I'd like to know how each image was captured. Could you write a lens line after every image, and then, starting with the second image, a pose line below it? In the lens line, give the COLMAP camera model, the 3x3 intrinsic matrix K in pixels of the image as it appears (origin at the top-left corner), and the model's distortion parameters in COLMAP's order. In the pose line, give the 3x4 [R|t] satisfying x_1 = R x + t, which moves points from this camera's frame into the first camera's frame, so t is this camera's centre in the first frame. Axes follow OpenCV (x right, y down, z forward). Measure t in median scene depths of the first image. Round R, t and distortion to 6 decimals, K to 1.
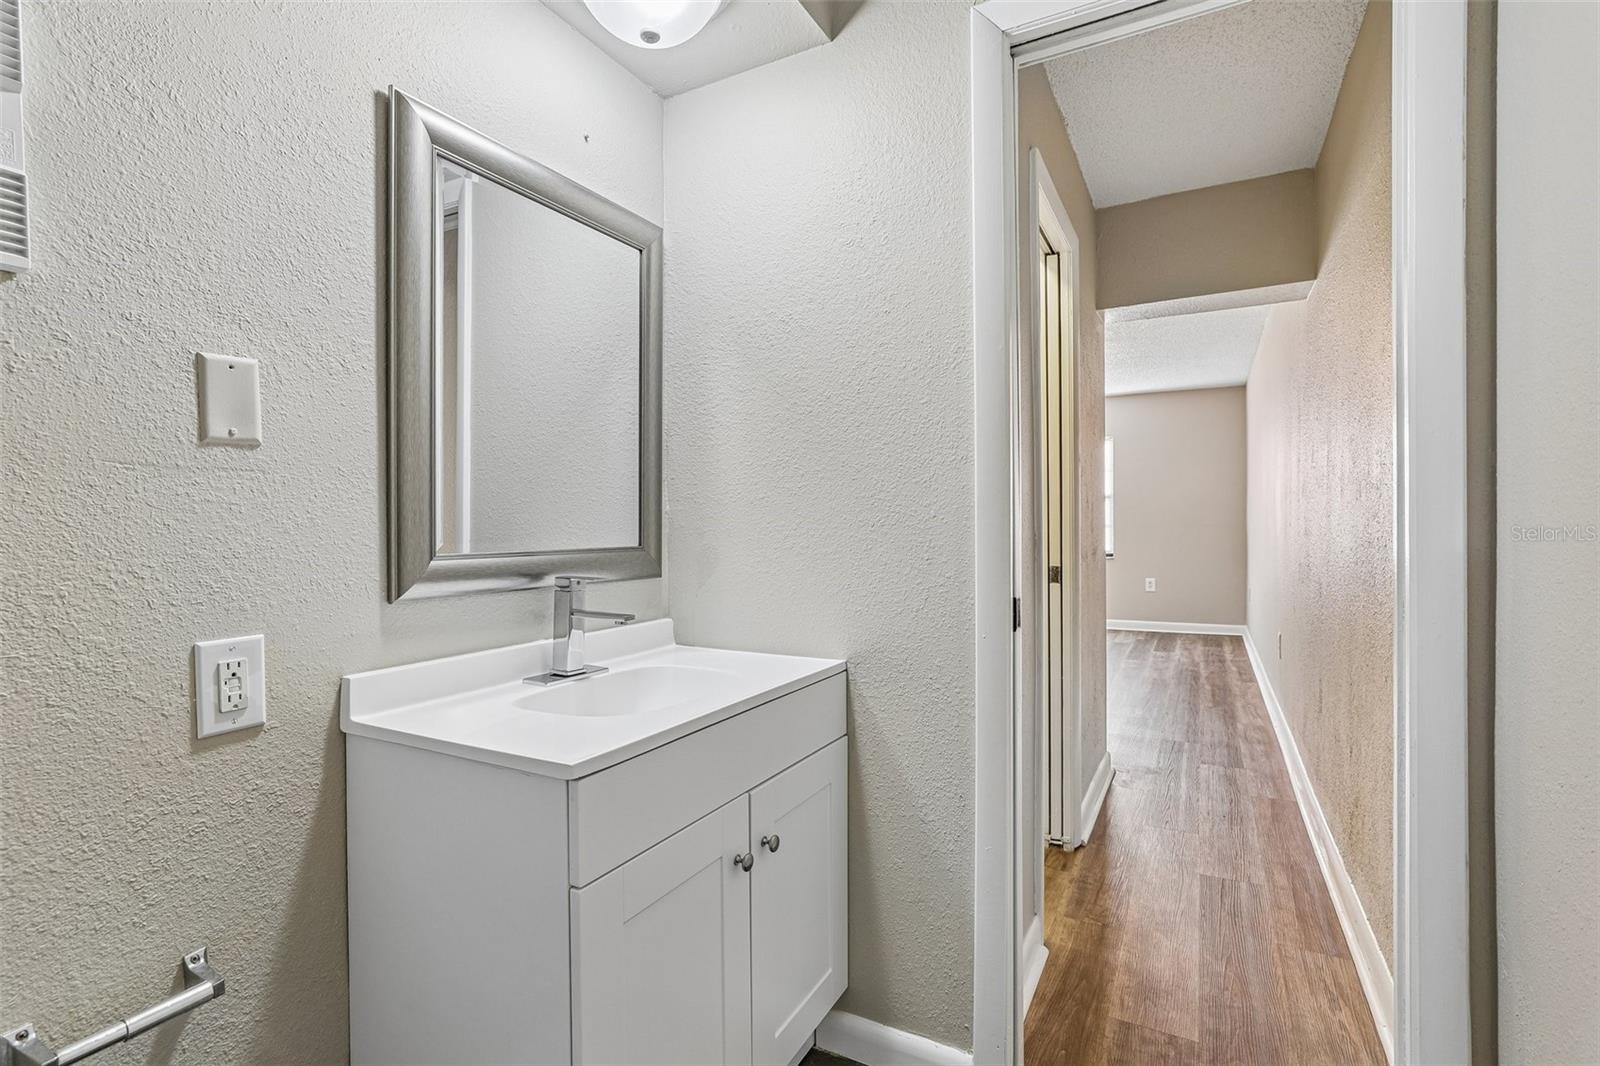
lens RADIAL K [[731.9, 0, 801.4], [0, 731.9, 525.2], [0, 0, 1]] dist [-0.041792, 0.013622]
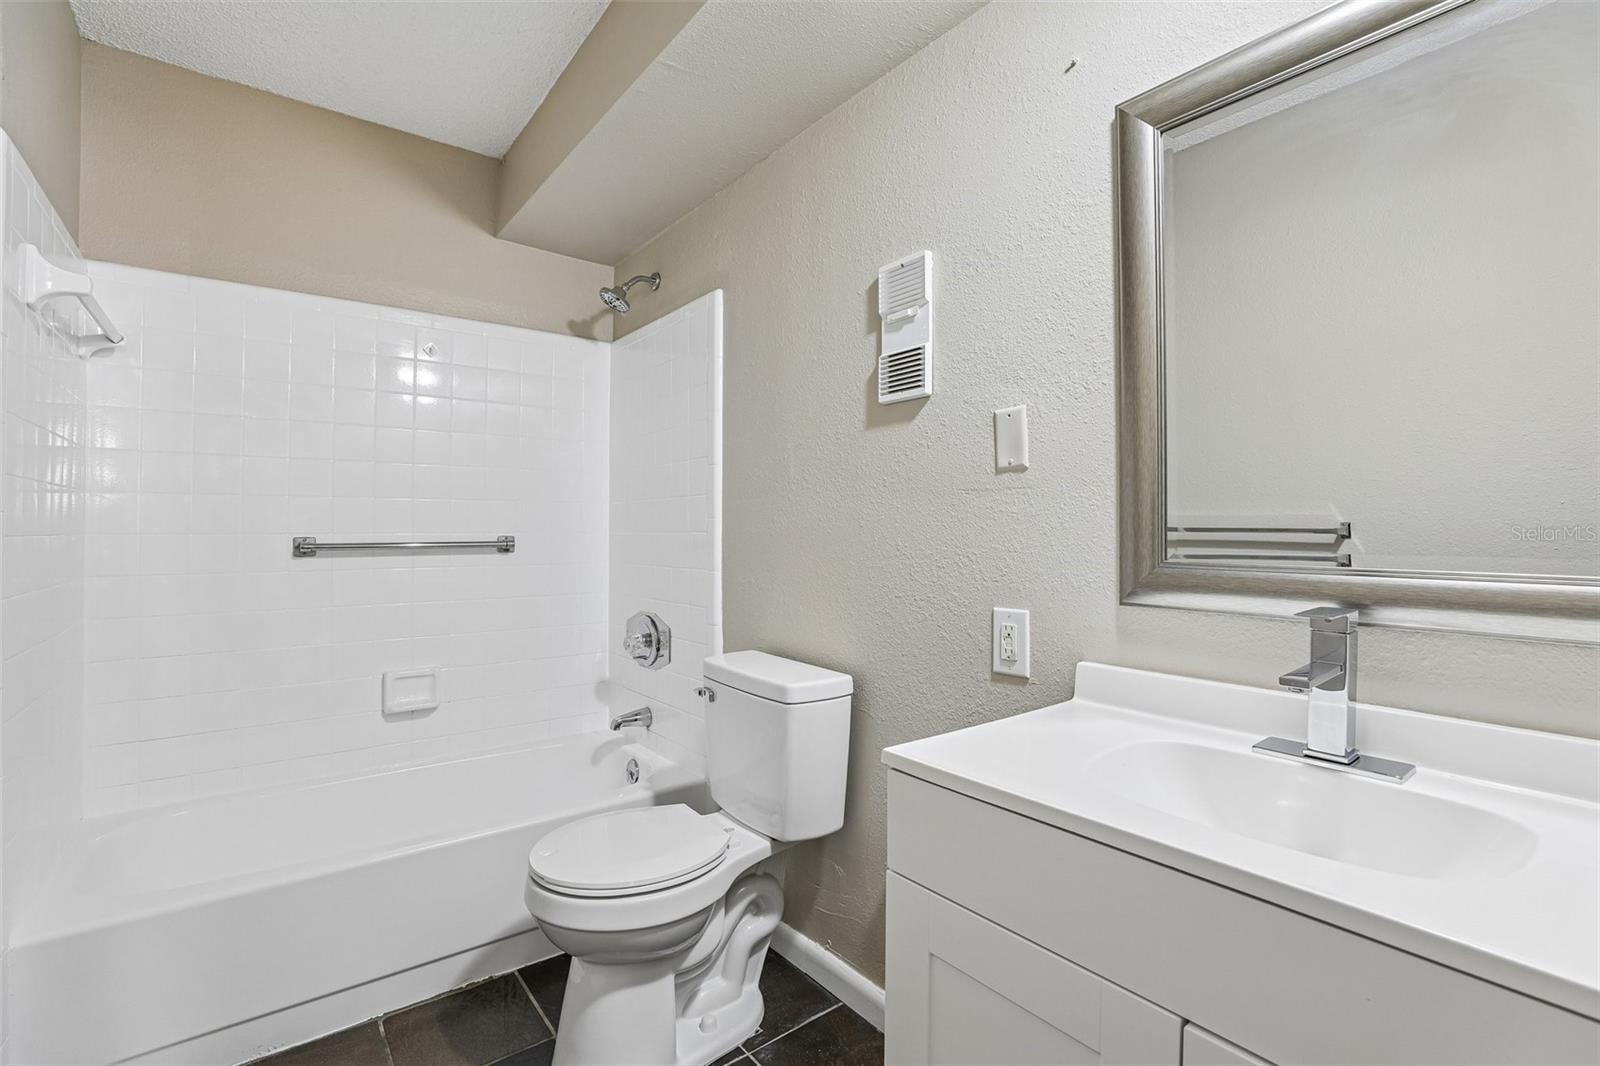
lens RADIAL K [[731.9, 0, 801.4], [0, 731.9, 525.2], [0, 0, 1]] dist [-0.041792, 0.013622]
pose [[-0.403100, 0.004725, -0.915144, 0.669790], [0.003225, 0.999988, 0.003743, -0.012635], [0.915150, -0.001443, -0.403111, 1.190293]]
